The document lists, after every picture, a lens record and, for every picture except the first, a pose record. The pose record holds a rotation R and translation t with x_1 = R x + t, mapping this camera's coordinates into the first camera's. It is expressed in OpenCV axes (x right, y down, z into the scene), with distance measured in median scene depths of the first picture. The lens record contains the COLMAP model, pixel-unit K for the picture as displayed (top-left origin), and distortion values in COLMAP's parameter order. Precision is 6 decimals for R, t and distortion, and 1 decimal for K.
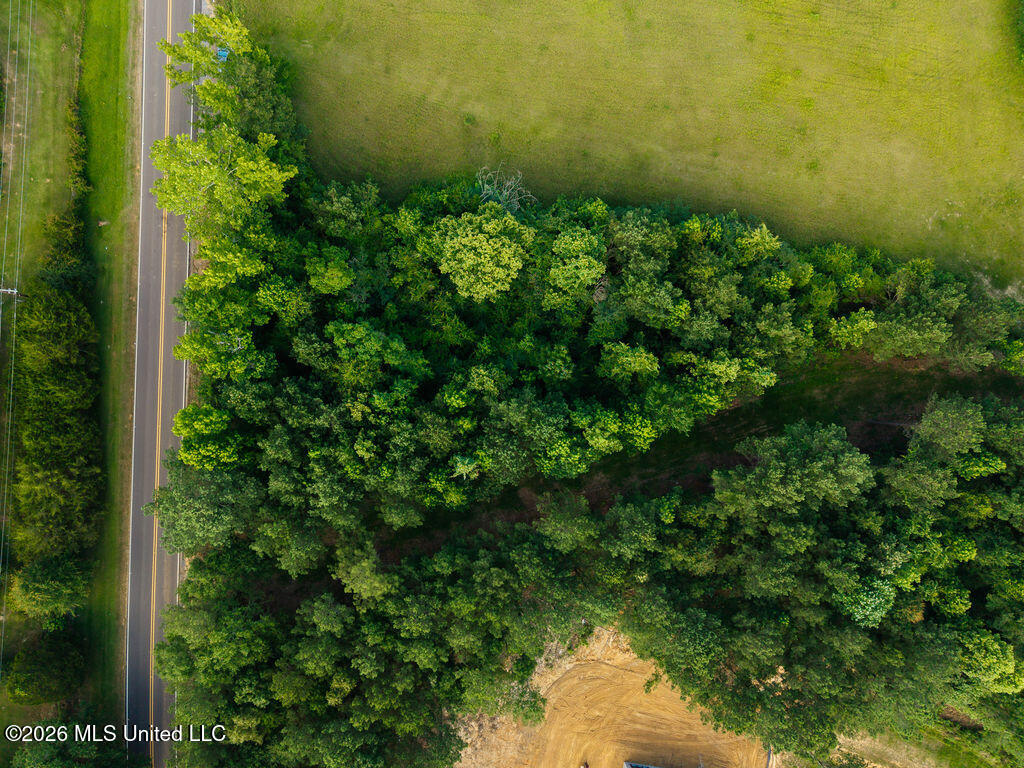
lens RADIAL K [[885.1, 0, 511.1], [0, 885.1, 377.4], [0, 0, 1]] dist [0.062547, -0.020074]
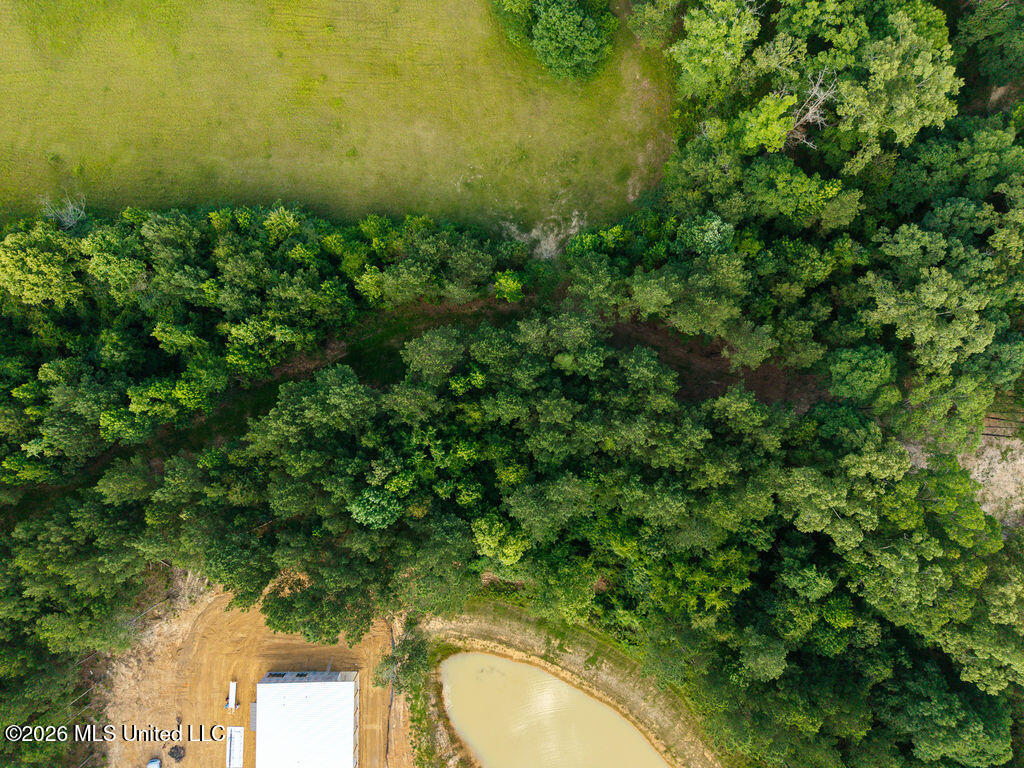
lens RADIAL K [[723.7, 0, 505.4], [0, 723.7, 382.3], [0, 0, 1]] dist [0.056417, -0.015245]
pose [[0.987402, -0.153308, -0.039167, 0.542685], [0.153256, 0.988177, -0.004347, 0.102199], [0.039370, -0.001710, 0.999223, 0.037391]]
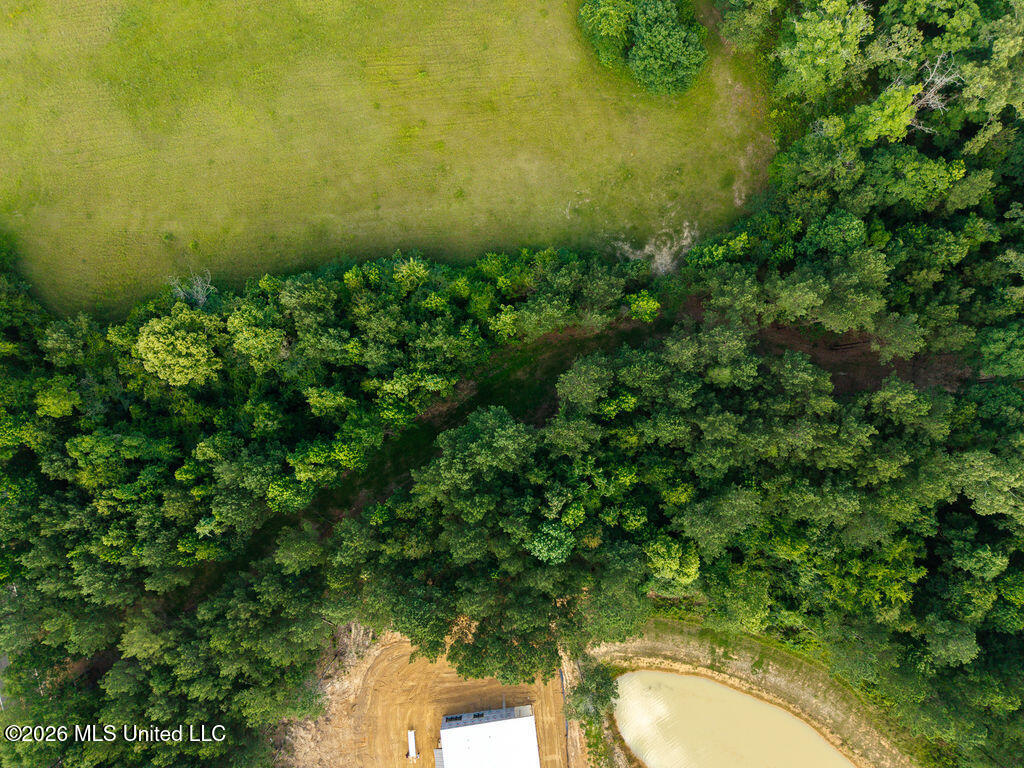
lens RADIAL K [[723.7, 0, 518.1], [0, 723.7, 385.5], [0, 0, 1]] dist [0.056417, -0.015245]
pose [[0.960443, -0.277181, -0.026823, 0.376854], [0.277330, 0.960773, 0.001934, 0.029798], [0.025235, -0.009296, 0.999638, 0.027305]]
